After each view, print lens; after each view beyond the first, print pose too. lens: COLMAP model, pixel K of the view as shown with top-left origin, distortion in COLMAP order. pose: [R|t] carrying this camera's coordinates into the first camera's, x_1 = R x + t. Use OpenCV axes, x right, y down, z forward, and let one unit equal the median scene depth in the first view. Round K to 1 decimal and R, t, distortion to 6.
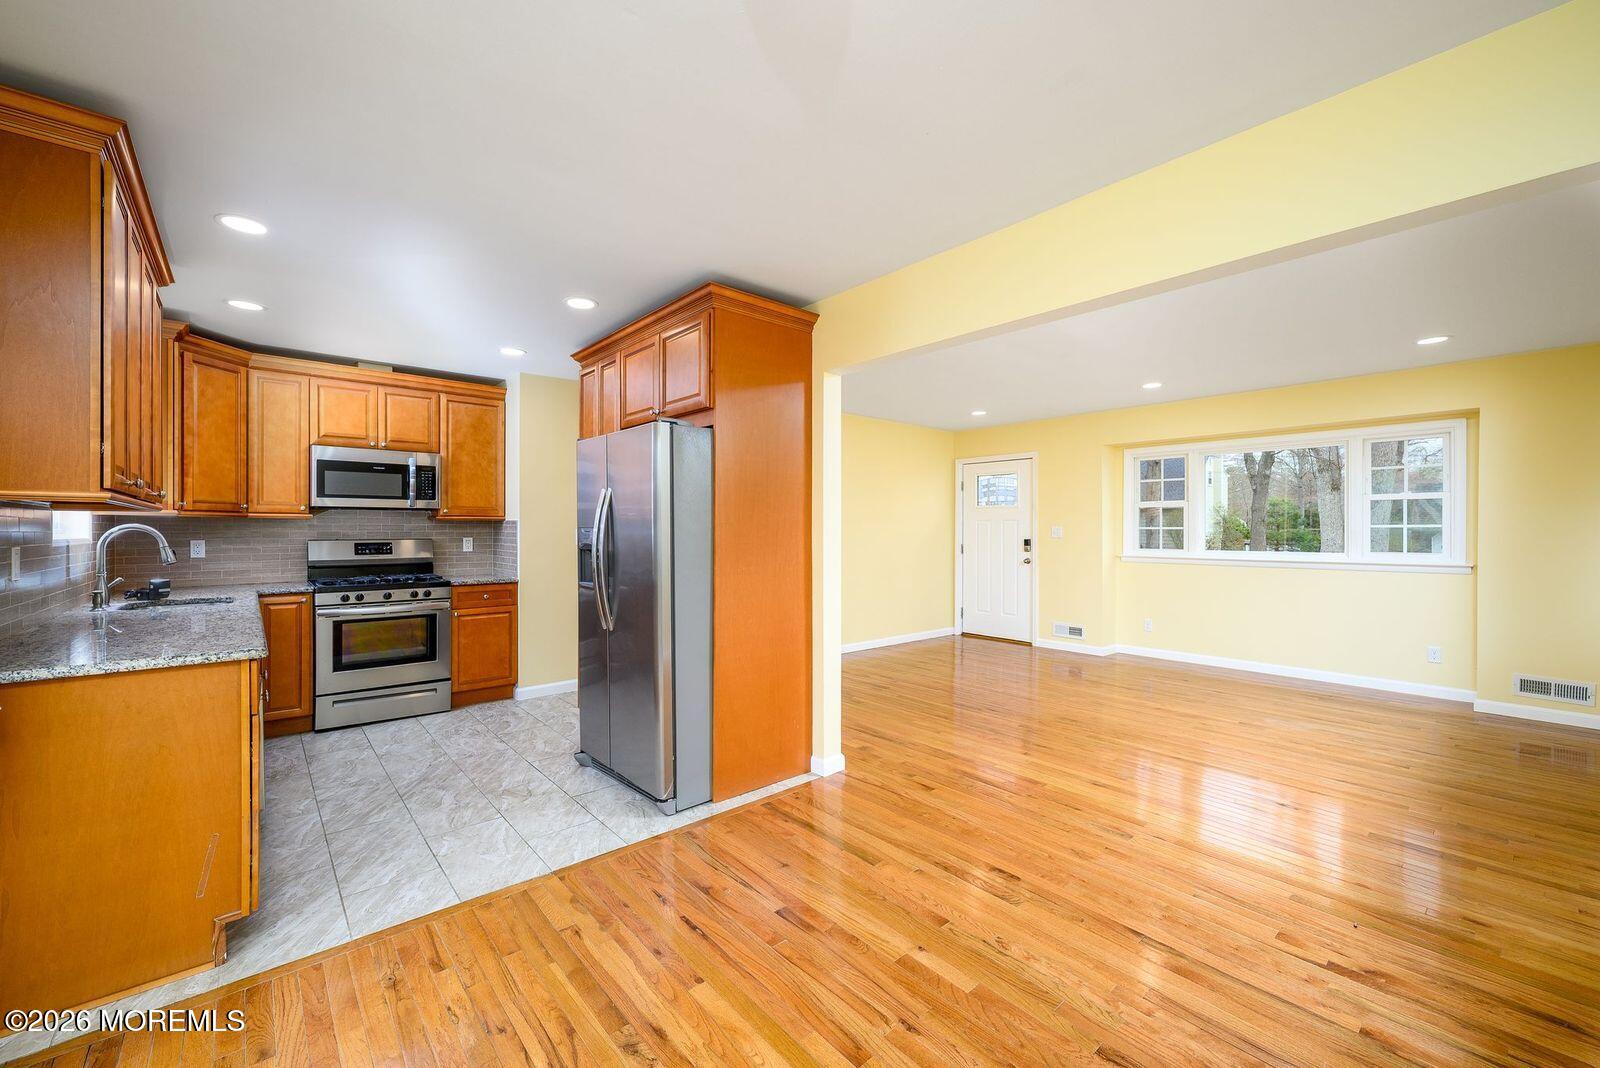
lens RADIAL K [[642.0, 0, 800.0], [0, 642.0, 534.0], [0, 0, 1]] dist [0.000489, 0.000285]
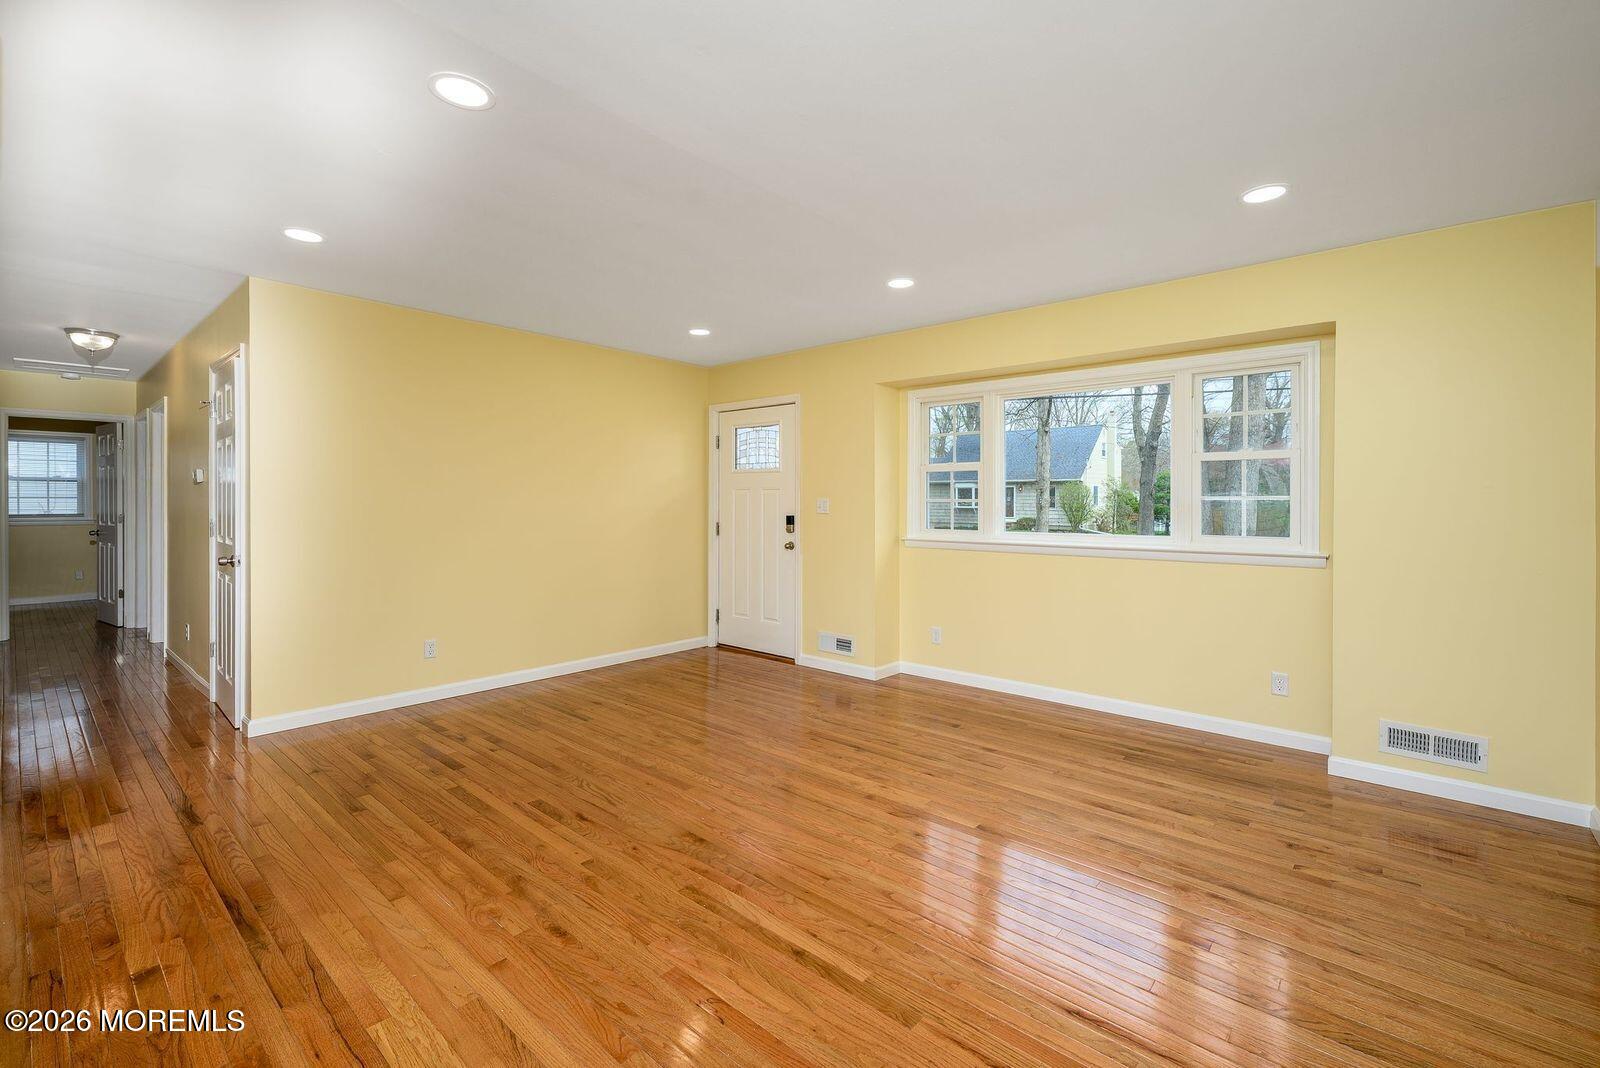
lens RADIAL K [[691.1, 0, 796.3], [0, 691.1, 508.5], [0, 0, 1]] dist [-0.001569, -0.000337]
pose [[0.990619, 0.002450, 0.136634, 0.423844], [-0.002749, 0.999994, 0.001995, -0.002398], [-0.136628, -0.002352, 0.990620, 0.385183]]
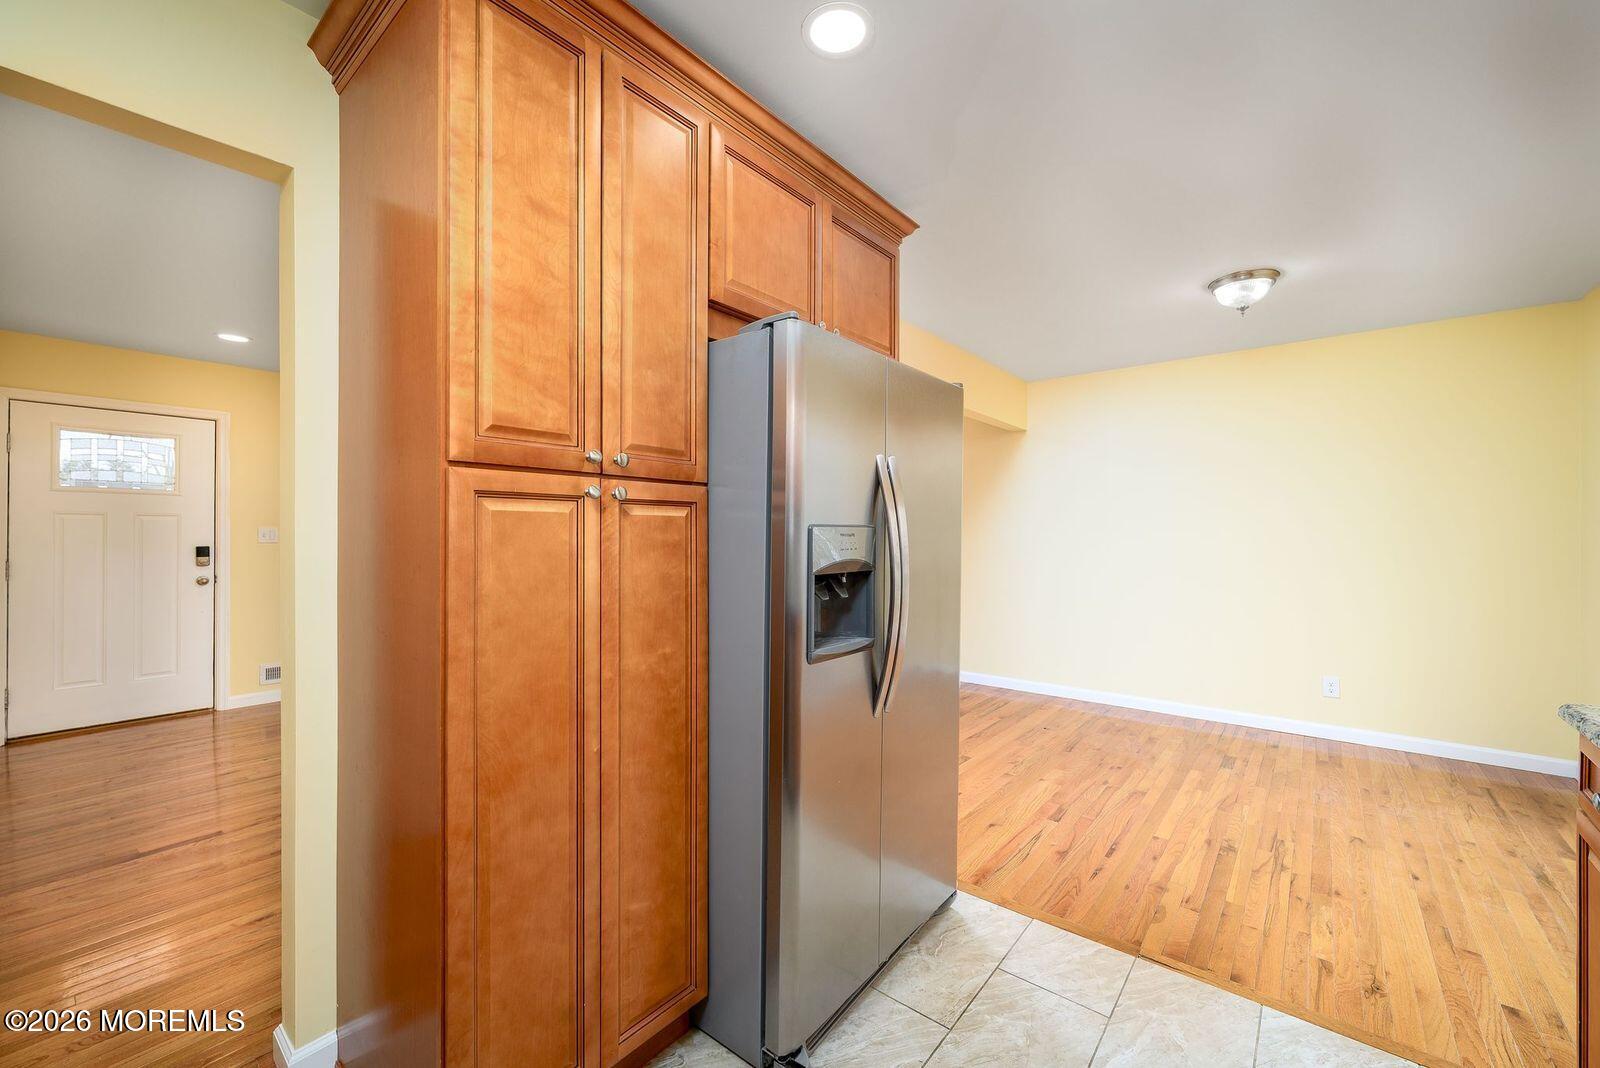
lens RADIAL K [[648.4, 0, 800.0], [0, 648.4, 534.0], [0, 0, 1]] dist [0.000384, 0.000083]
pose [[-0.185301, 0.000125, 0.982682, -0.617496], [0.004785, 0.999988, 0.000775, -0.002880], [-0.982670, 0.004845, -0.185299, 0.872815]]
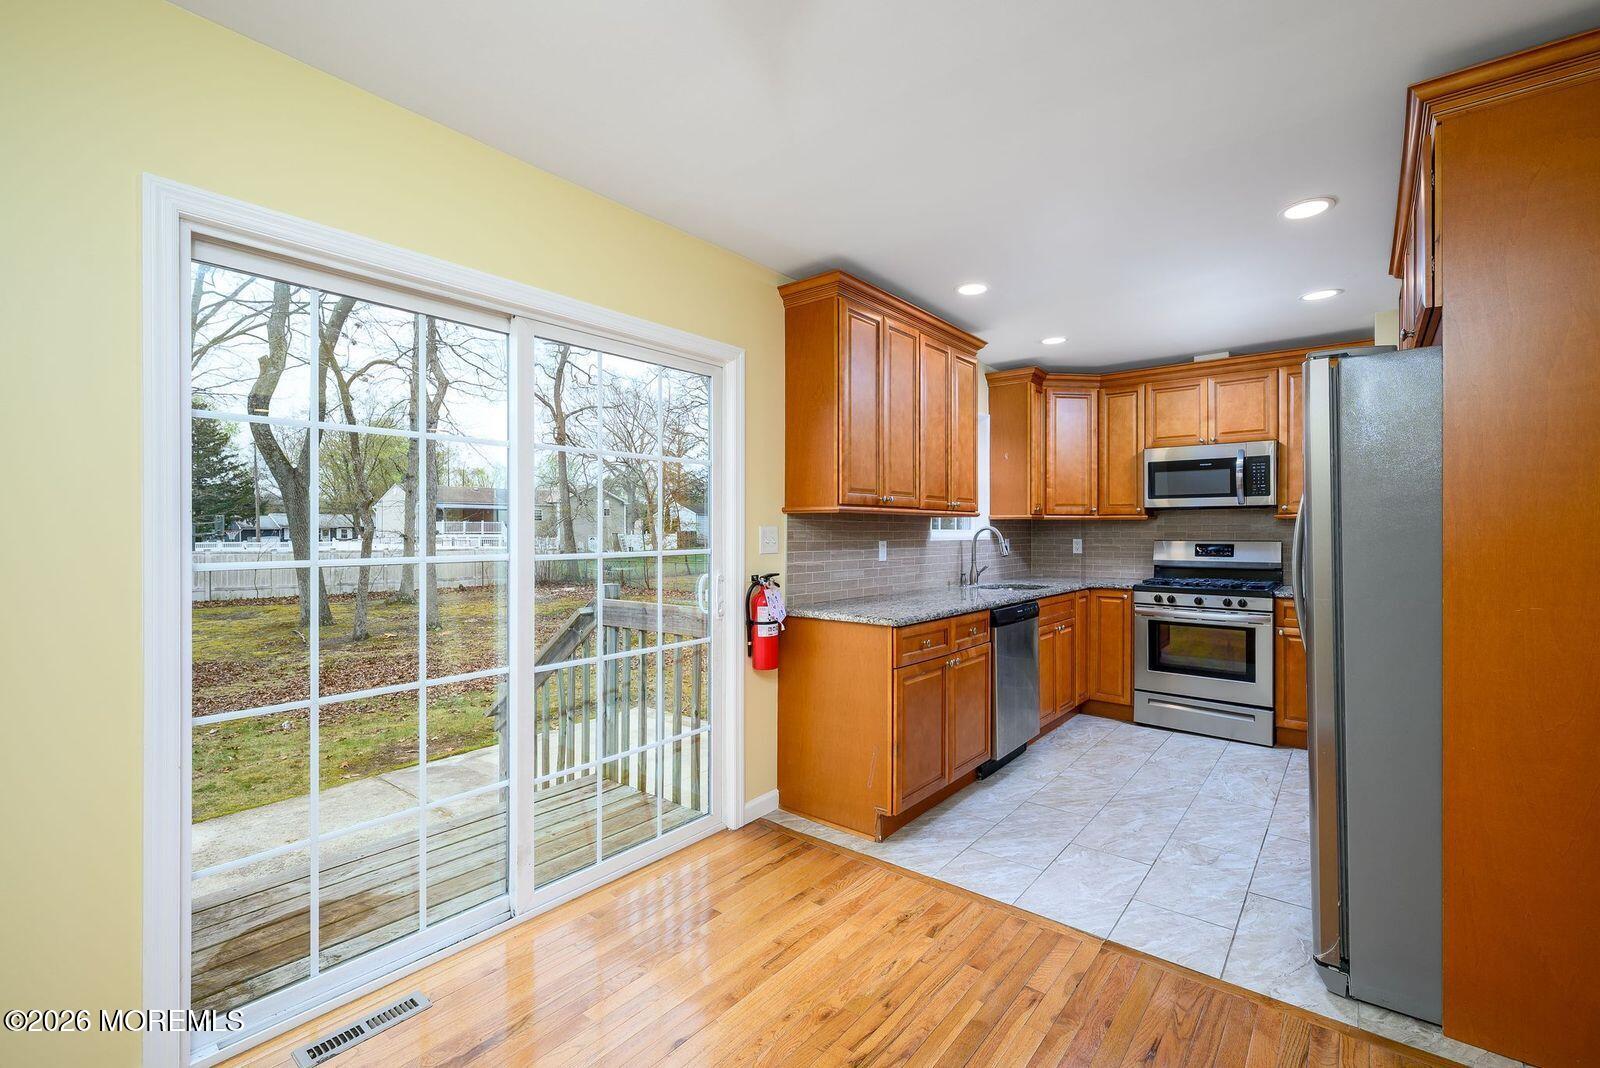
lens RADIAL K [[684.6, 0, 800.0], [0, 684.6, 534.0], [0, 0, 1]] dist [0.000076, 0.000116]
pose [[0.179348, 0.005281, -0.983772, 0.232536], [-0.006415, 0.999971, 0.004198, -0.001684], [0.983765, 0.005558, 0.179377, 0.248796]]
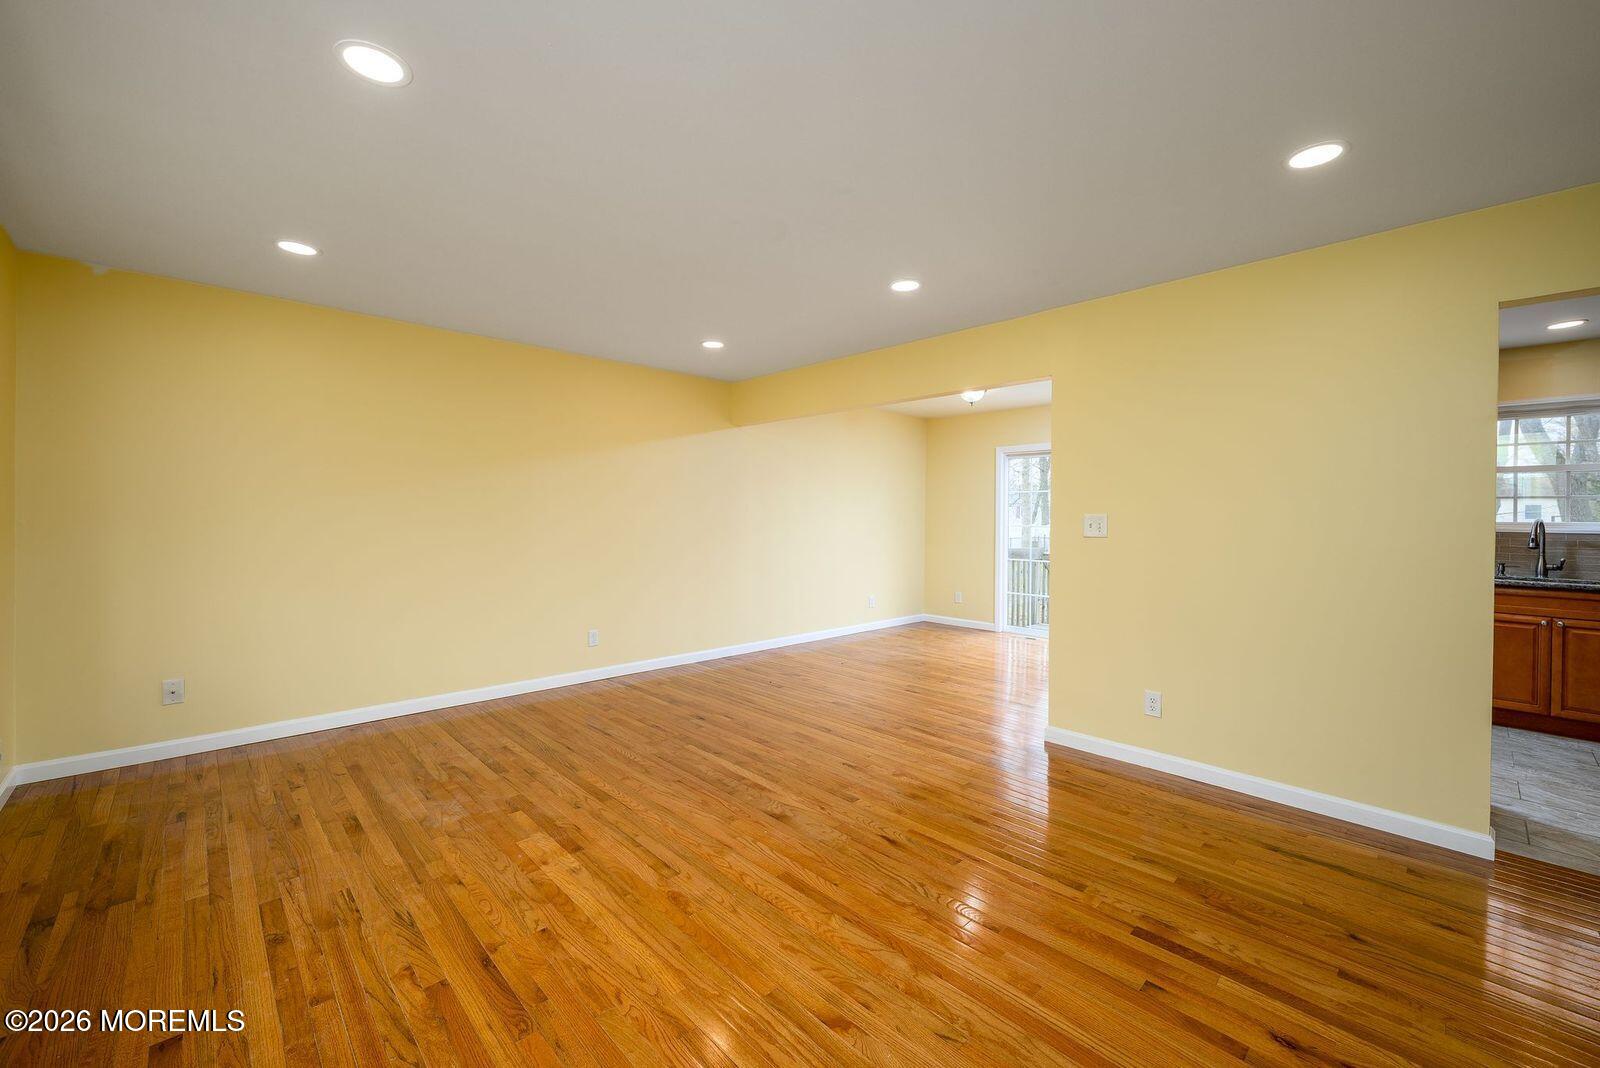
lens RADIAL K [[642.0, 0, 800.0], [0, 642.0, 534.0], [0, 0, 1]] dist [0.000489, 0.000285]
pose [[-0.998623, -0.005438, -0.052177, 0.426647], [-0.007095, 0.999475, 0.031626, -0.009719], [0.051978, 0.031953, -0.998137, 1.635968]]
